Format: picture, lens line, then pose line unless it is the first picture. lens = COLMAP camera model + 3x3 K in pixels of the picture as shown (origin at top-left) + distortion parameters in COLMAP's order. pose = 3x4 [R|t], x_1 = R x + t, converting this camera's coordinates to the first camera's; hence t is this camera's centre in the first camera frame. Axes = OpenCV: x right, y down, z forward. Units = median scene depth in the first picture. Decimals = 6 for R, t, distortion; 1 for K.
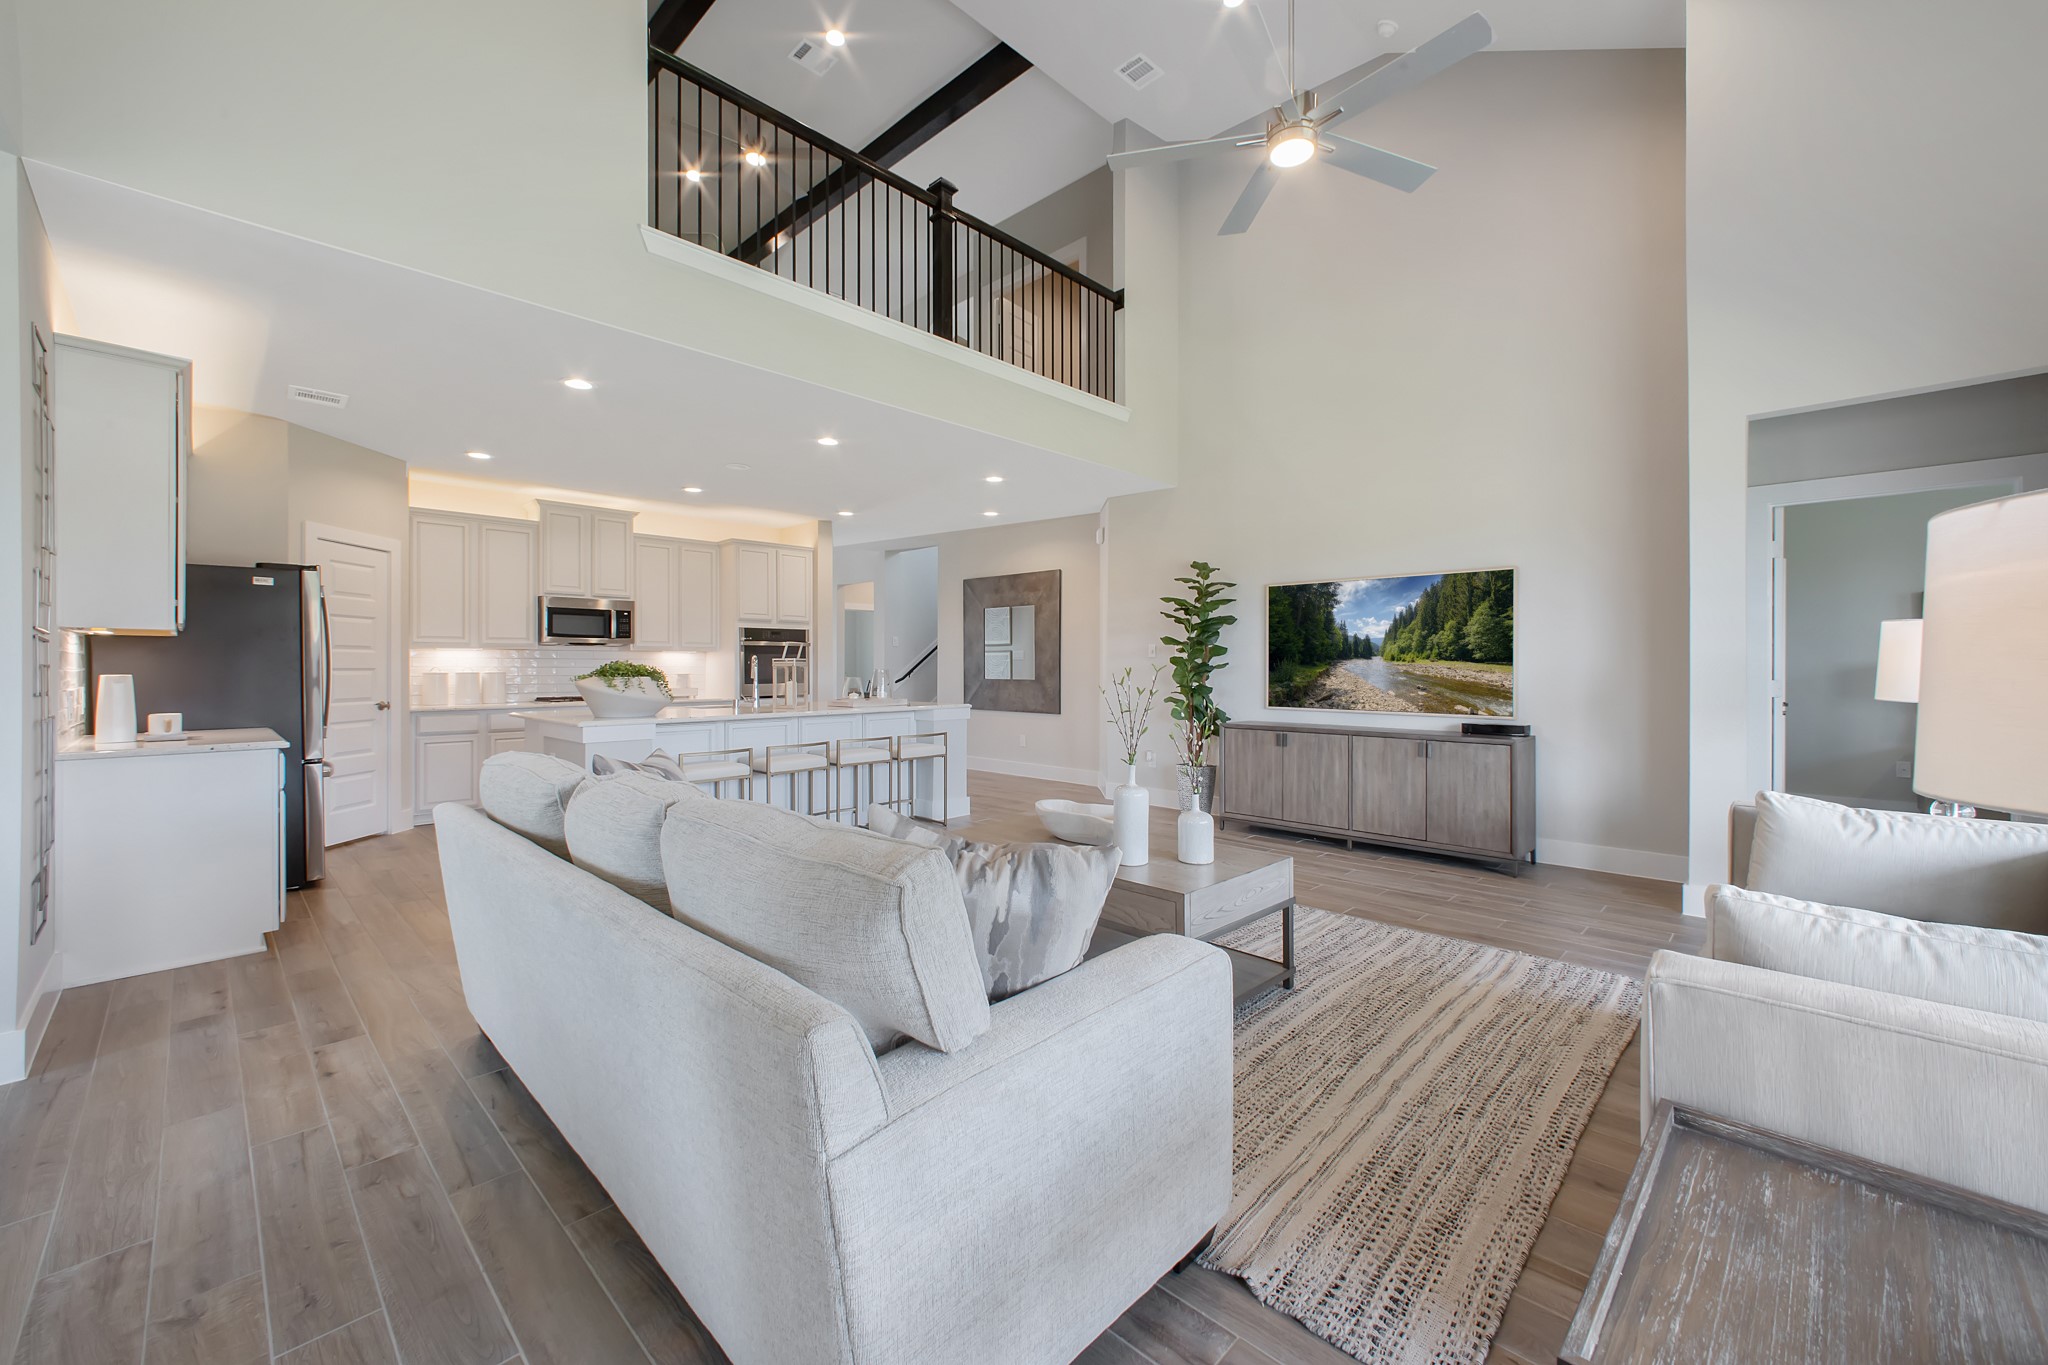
lens RADIAL K [[809.0, 0, 1024.5], [0, 809.0, 659.9], [0, 0, 1]] dist [0.019422, -0.000233]
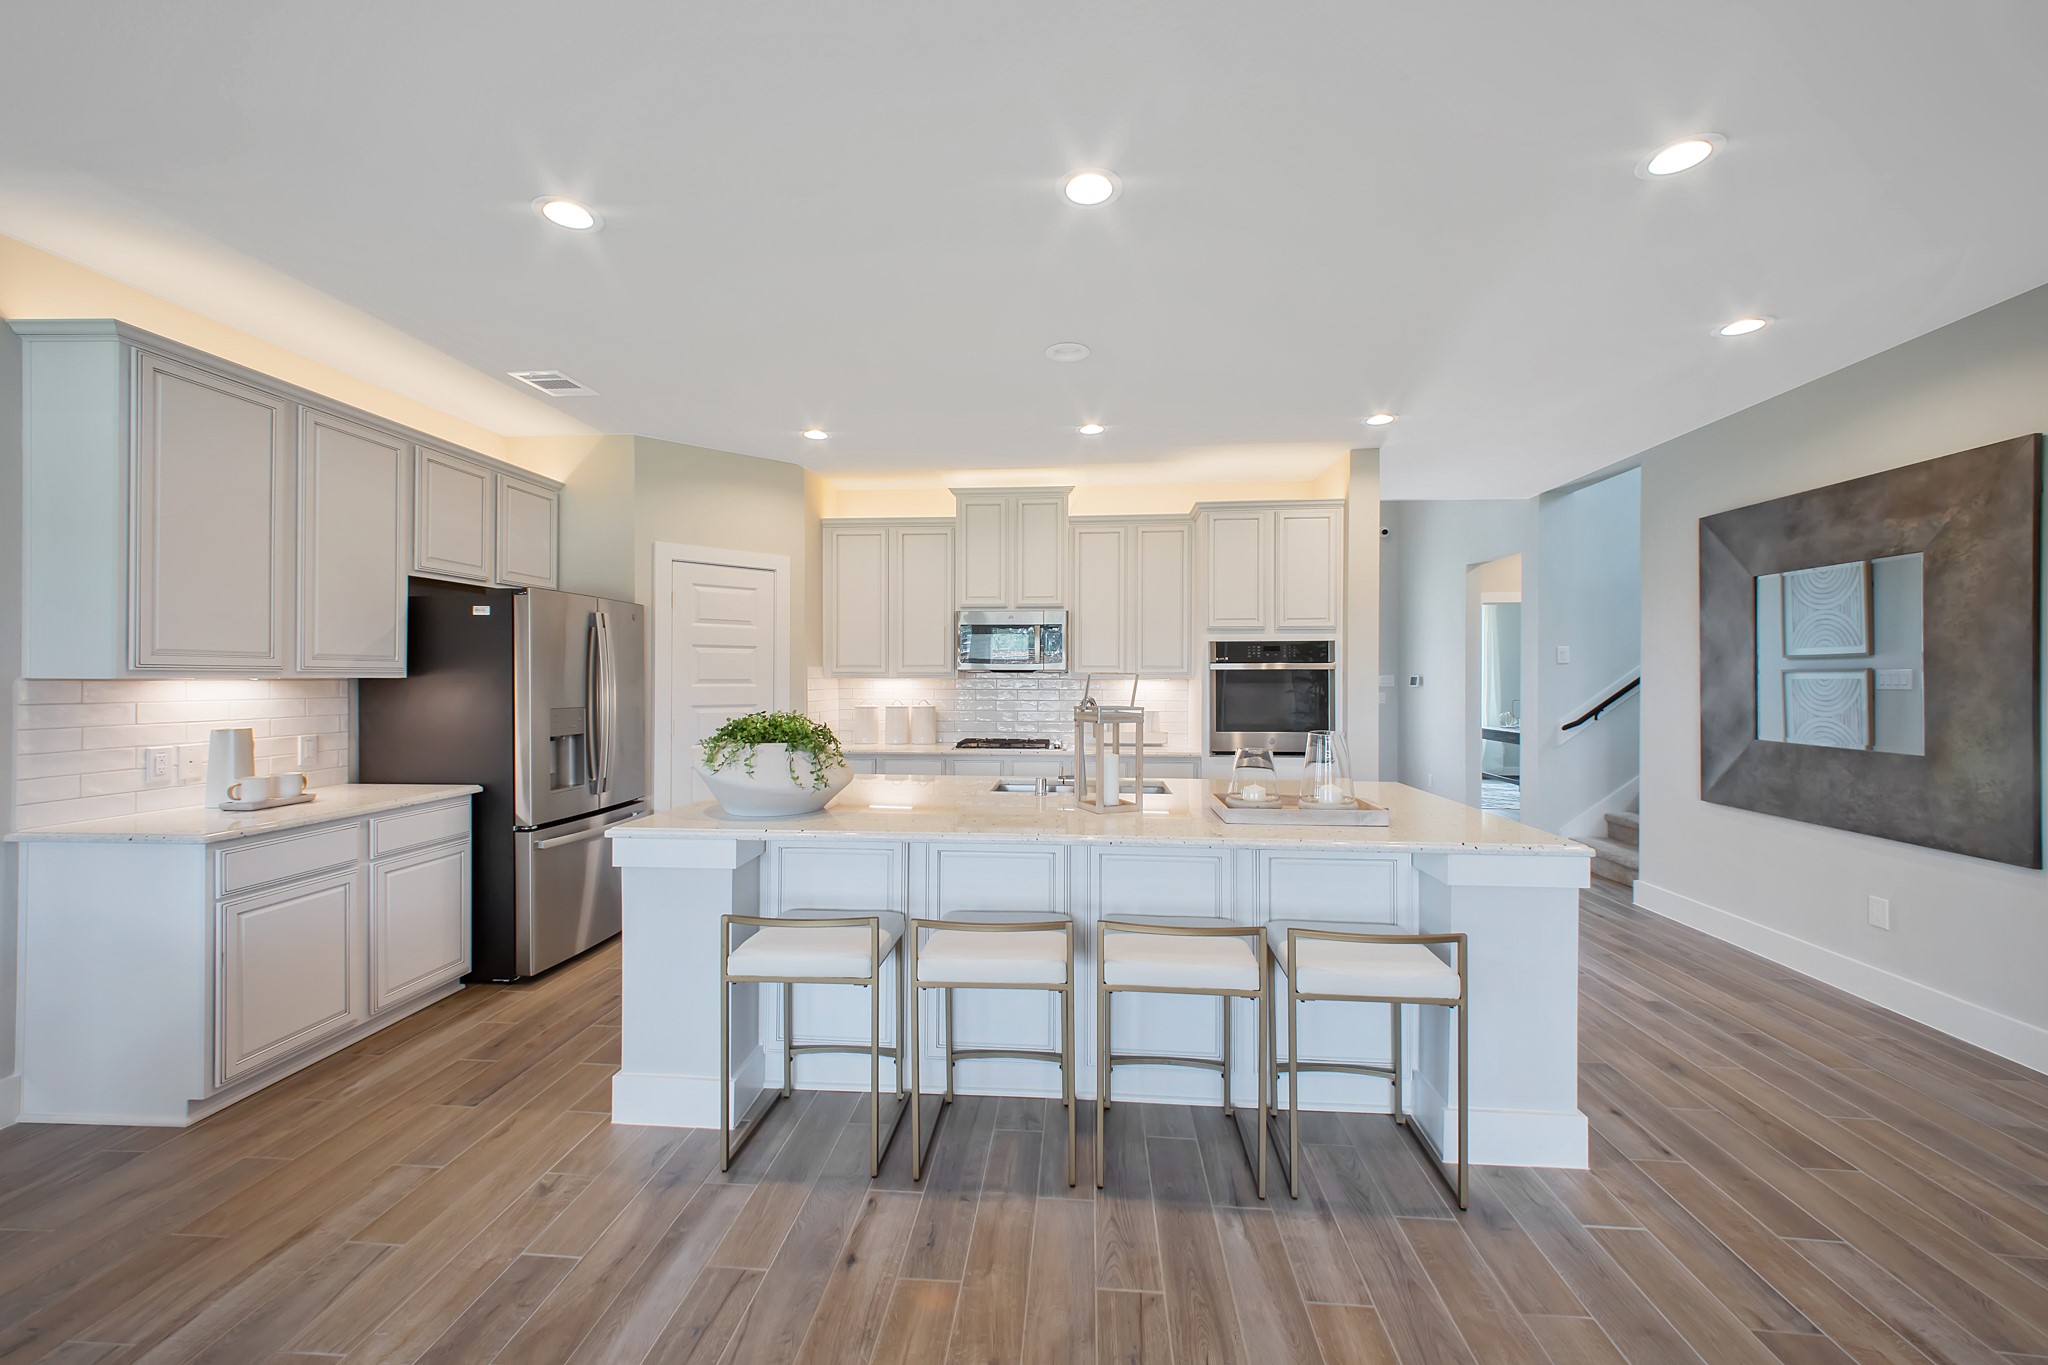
lens RADIAL K [[792.7, 0, 1024.4], [0, 792.7, 673.1], [0, 0, 1]] dist [0.000649, -0.000117]
pose [[0.637905, -0.004296, -0.770103, 0.039980], [0.004921, 0.999987, -0.001502, -0.019255], [0.770099, -0.002831, 0.637918, 0.625873]]
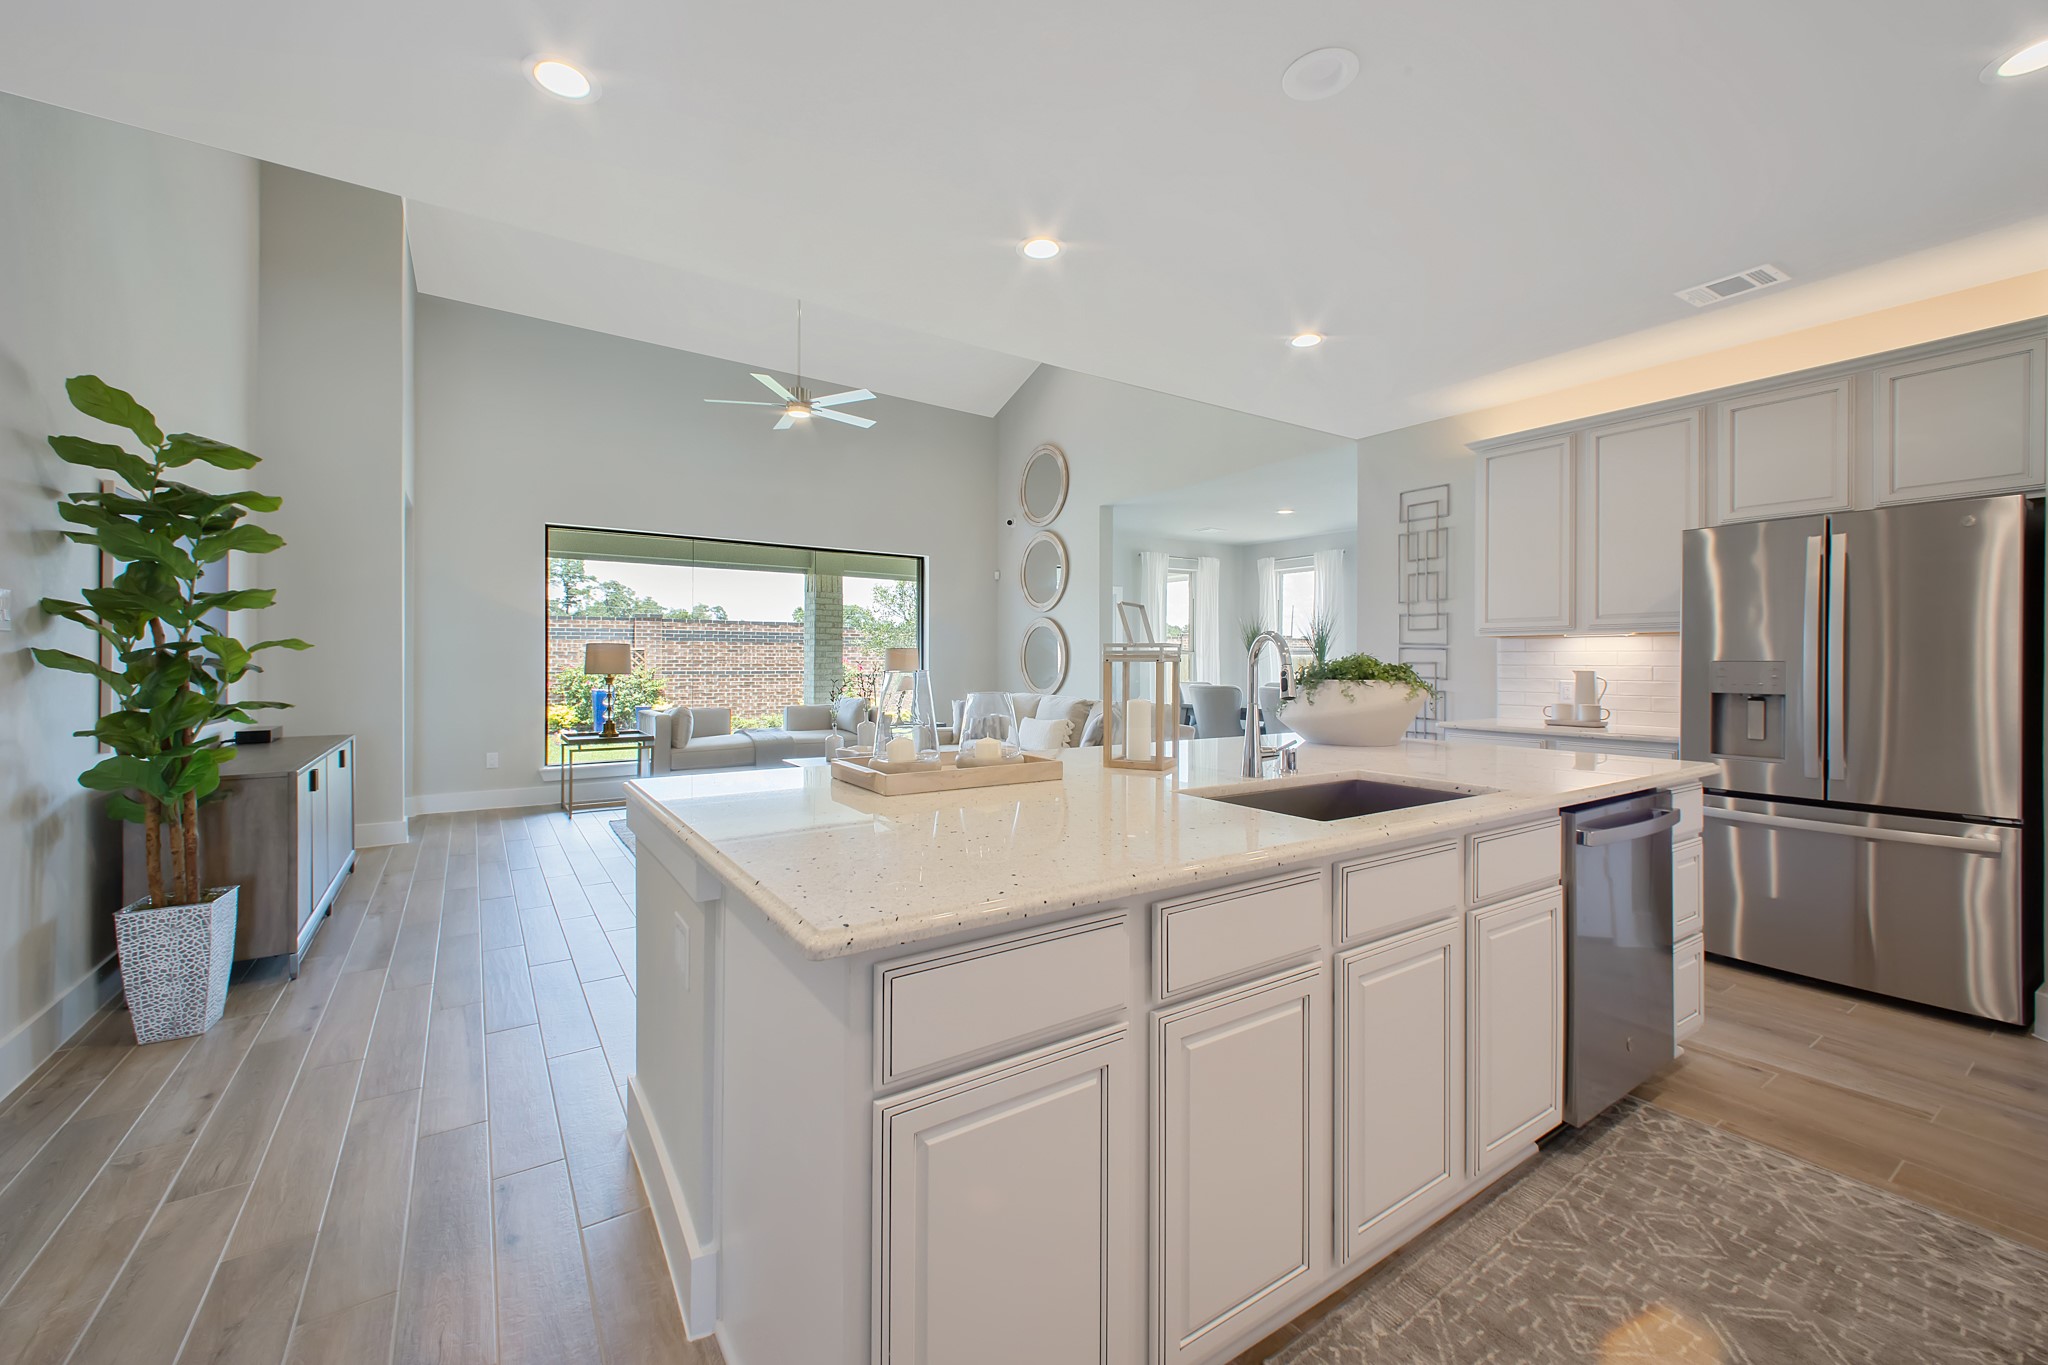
lens RADIAL K [[825.0, 0, 1023.3], [0, 825.0, 663.3], [0, 0, 1]] dist [0.000187, -0.000211]
pose [[-0.977256, -0.005088, 0.212002, -0.304291], [-0.006621, 0.999957, -0.006524, 0.012071], [-0.211960, -0.007779, -0.977247, 1.344362]]
